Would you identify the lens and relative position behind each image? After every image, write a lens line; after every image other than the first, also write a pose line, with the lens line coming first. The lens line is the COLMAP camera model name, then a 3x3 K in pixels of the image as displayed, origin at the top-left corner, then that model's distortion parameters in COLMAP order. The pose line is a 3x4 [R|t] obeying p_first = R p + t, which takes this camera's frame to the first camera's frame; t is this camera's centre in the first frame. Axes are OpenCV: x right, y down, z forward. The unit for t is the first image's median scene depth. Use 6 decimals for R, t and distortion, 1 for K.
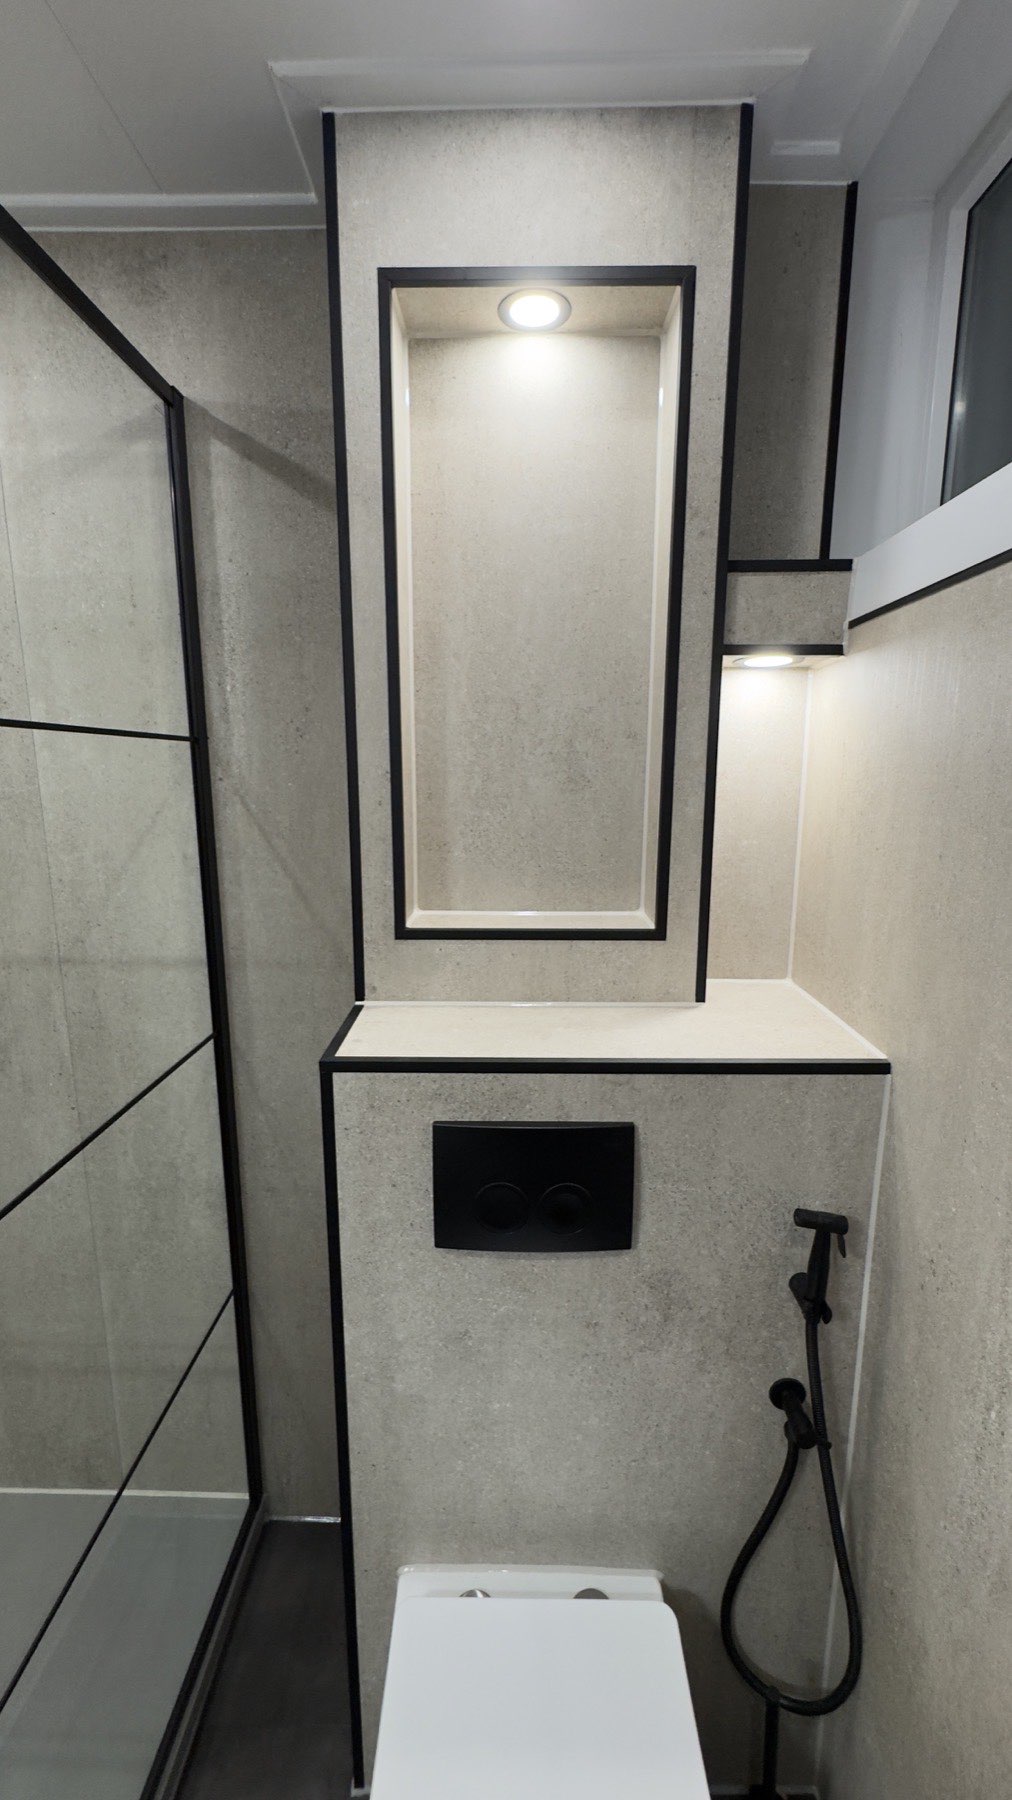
lens RADIAL K [[715.5, 0, 506.0], [0, 715.5, 900.0], [0, 0, 1]] dist [-0.001665, -0.000051]
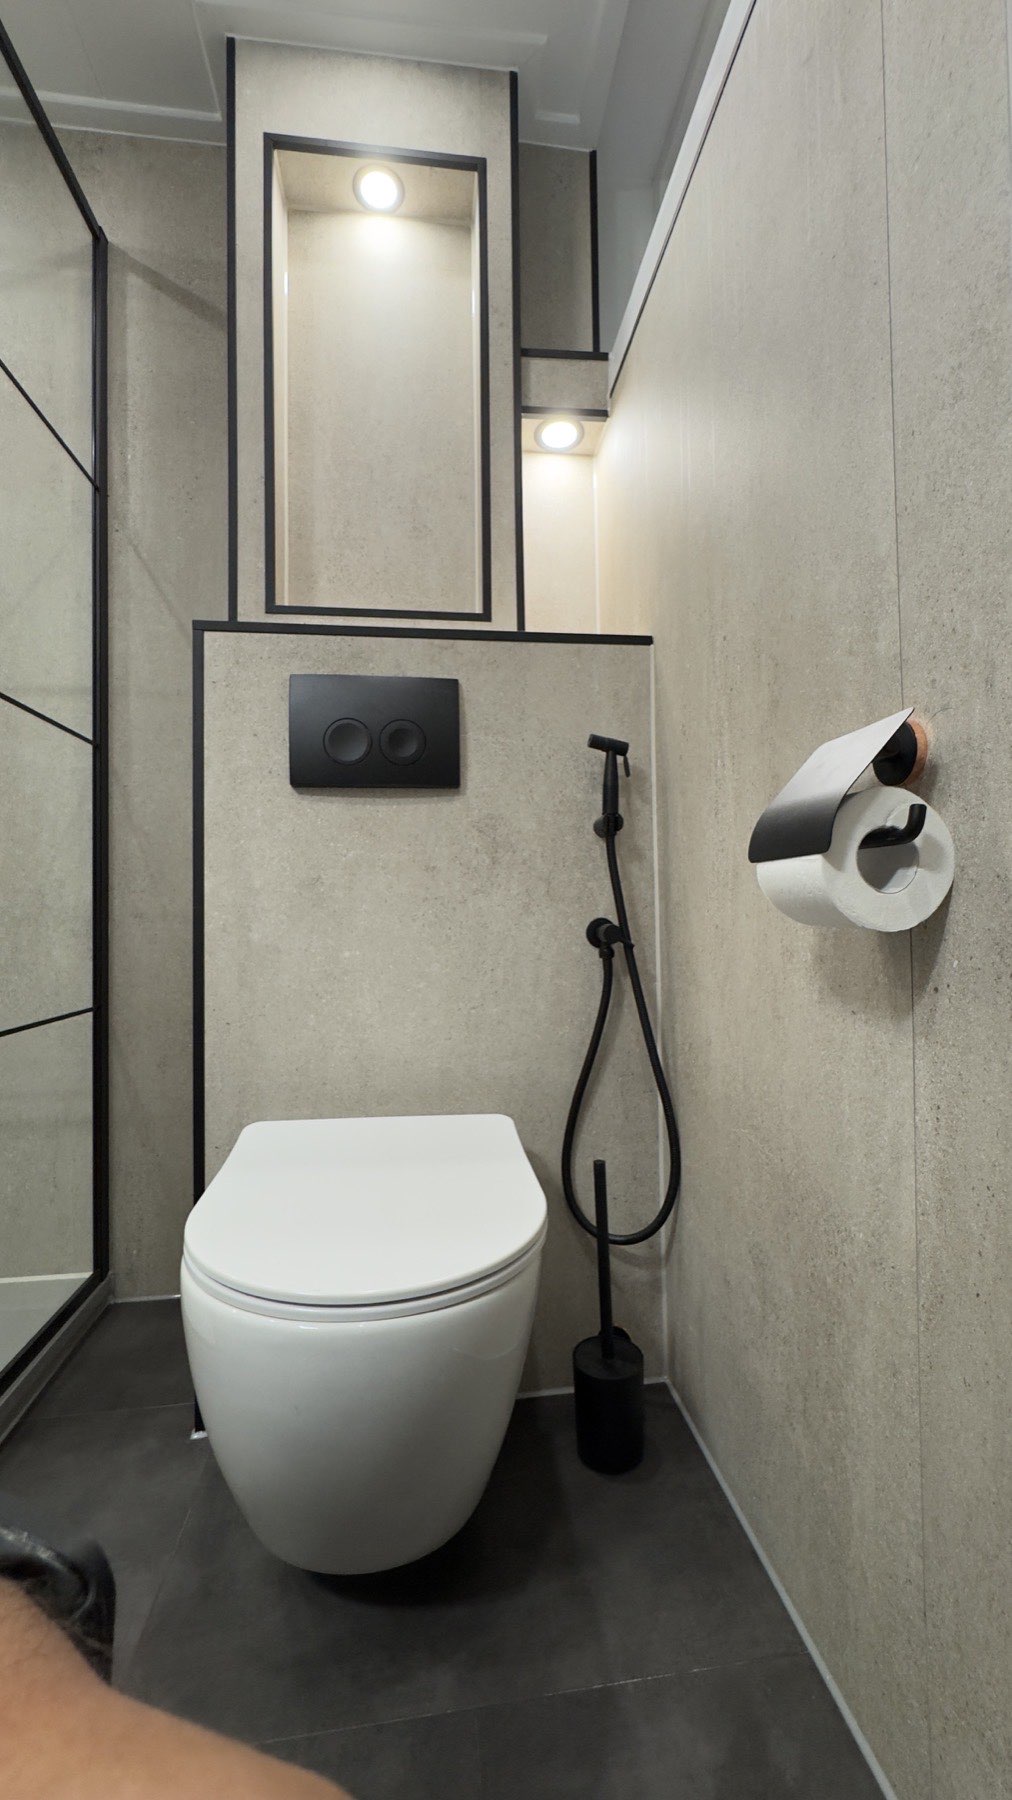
lens RADIAL K [[715.5, 0, 506.0], [0, 715.5, 900.0], [0, 0, 1]] dist [-0.001665, -0.000051]
pose [[0.990283, -0.011660, 0.138580, 0.078090], [0.039508, 0.979009, -0.199953, 0.854543], [-0.133339, 0.203485, 0.969956, -0.119612]]
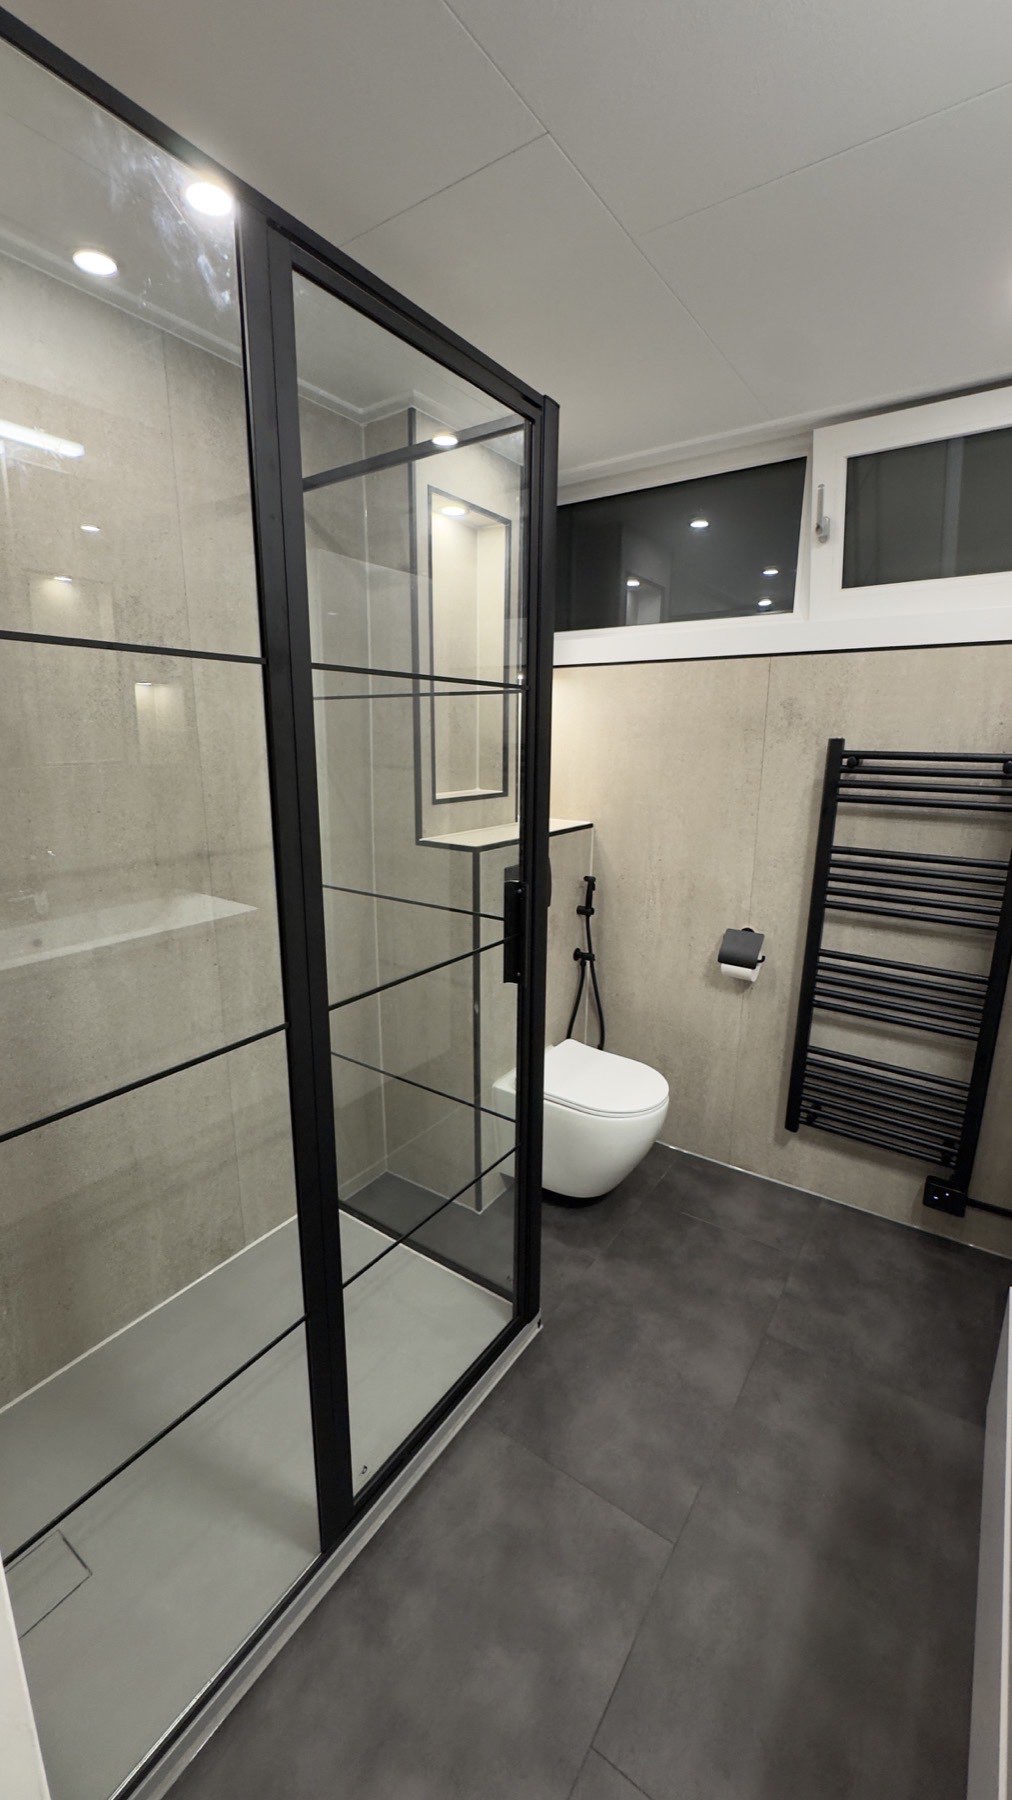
lens RADIAL K [[715.5, 0, 506.0], [0, 715.5, 900.0], [0, 0, 1]] dist [-0.001665, -0.000051]
pose [[0.559515, -0.182444, 0.808491, -1.909638], [0.141950, 0.982153, 0.123396, 0.108964], [-0.816574, 0.045723, 0.575427, -0.358121]]
